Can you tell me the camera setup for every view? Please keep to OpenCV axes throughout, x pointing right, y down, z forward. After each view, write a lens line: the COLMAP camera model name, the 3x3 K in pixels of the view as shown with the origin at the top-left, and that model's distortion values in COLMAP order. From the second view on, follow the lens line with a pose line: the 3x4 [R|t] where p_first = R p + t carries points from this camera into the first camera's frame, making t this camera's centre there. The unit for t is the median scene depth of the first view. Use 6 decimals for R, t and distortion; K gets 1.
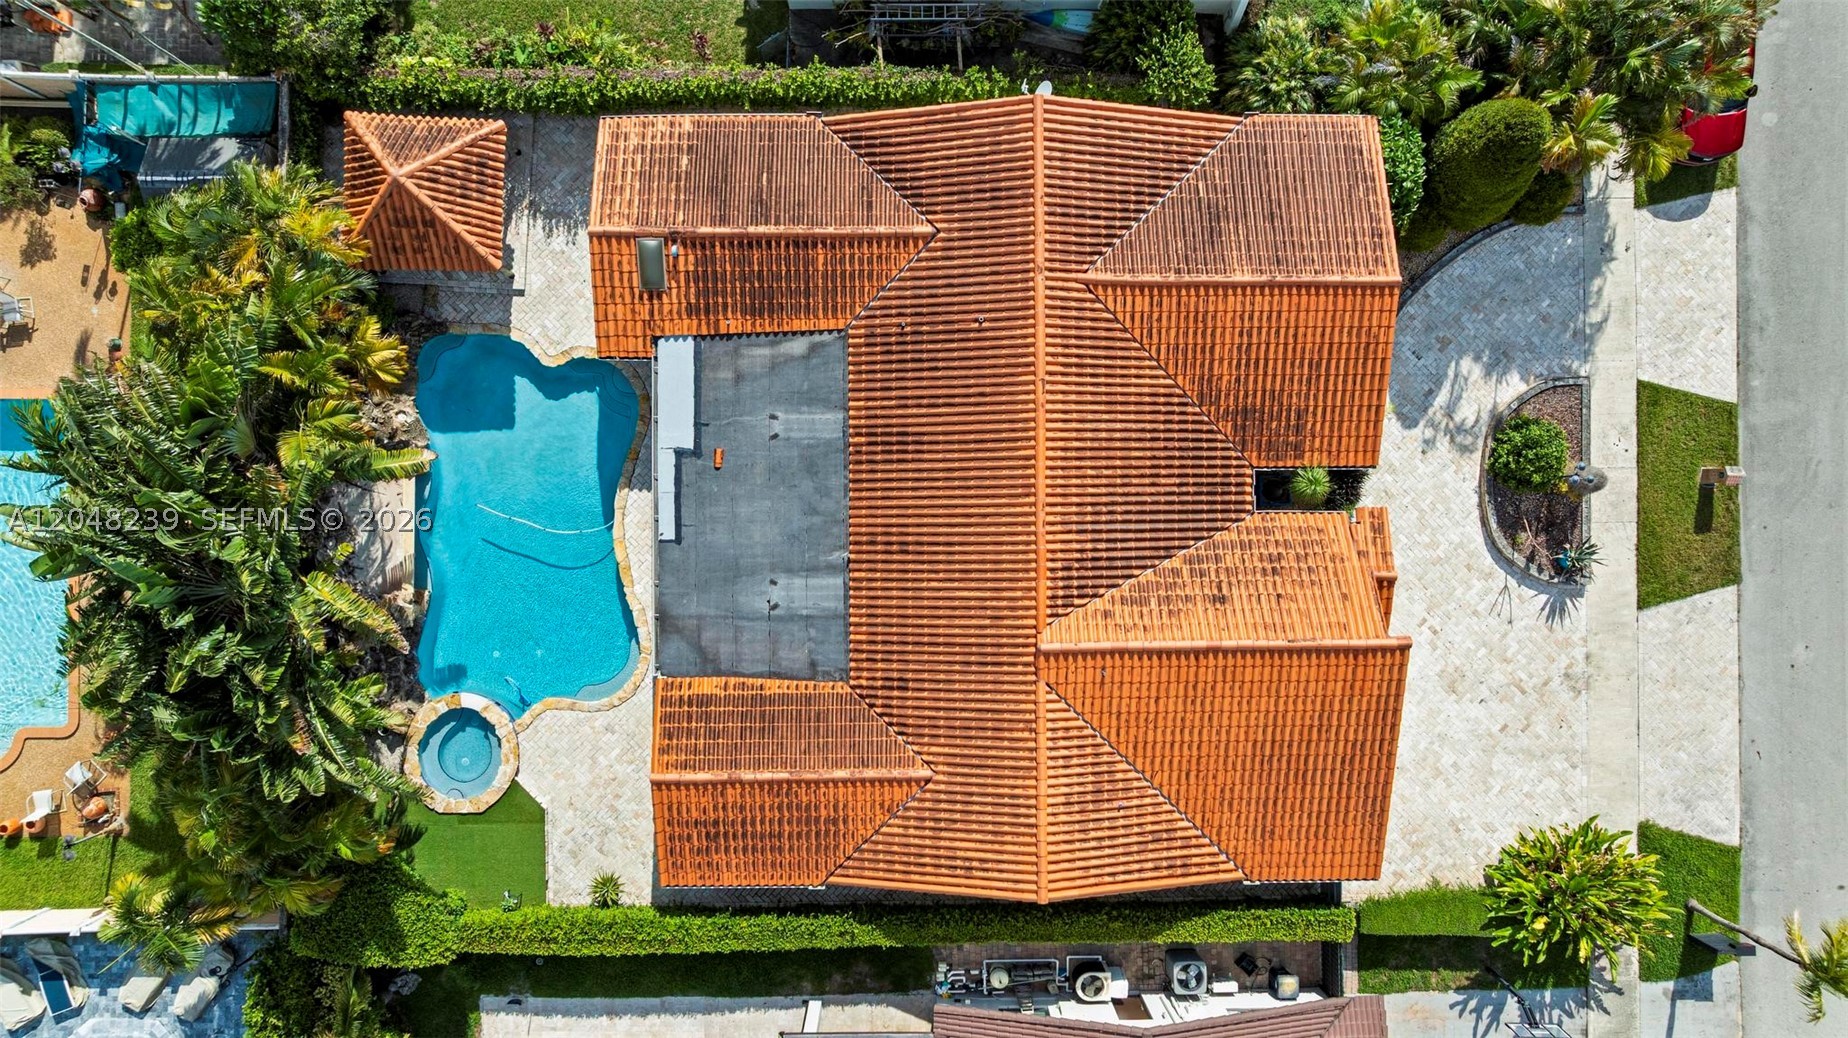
lens RADIAL K [[1246.6, 0, 925.4], [0, 1246.6, 507.8], [0, 0, 1]] dist [-0.009490, 0.000705]
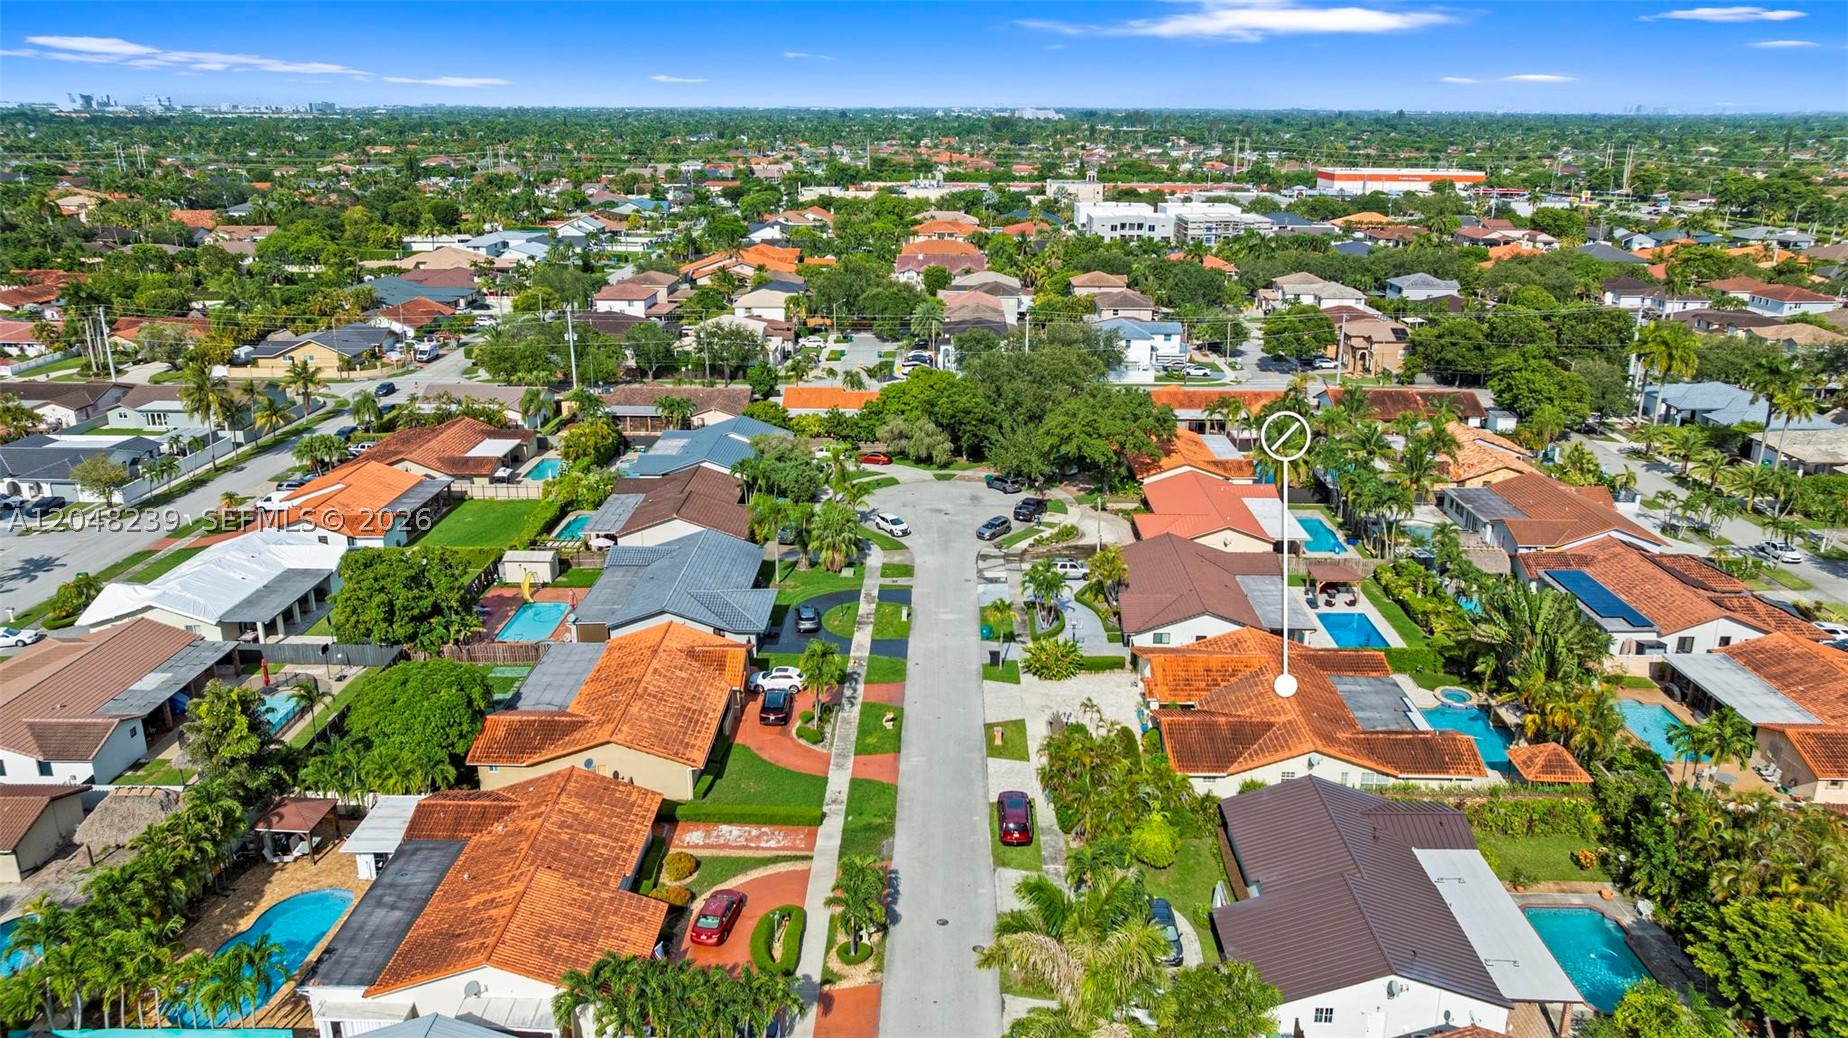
lens RADIAL K [[1296.8, 0, 929.6], [0, 1296.8, 520.1], [0, 0, 1]] dist [-0.010143, 0.002387]
pose [[-0.999633, -0.024101, 0.012375, 0.767274], [0.019037, -0.299846, 0.953798, -2.441119], [-0.019277, 0.953683, 0.300195, -0.209846]]
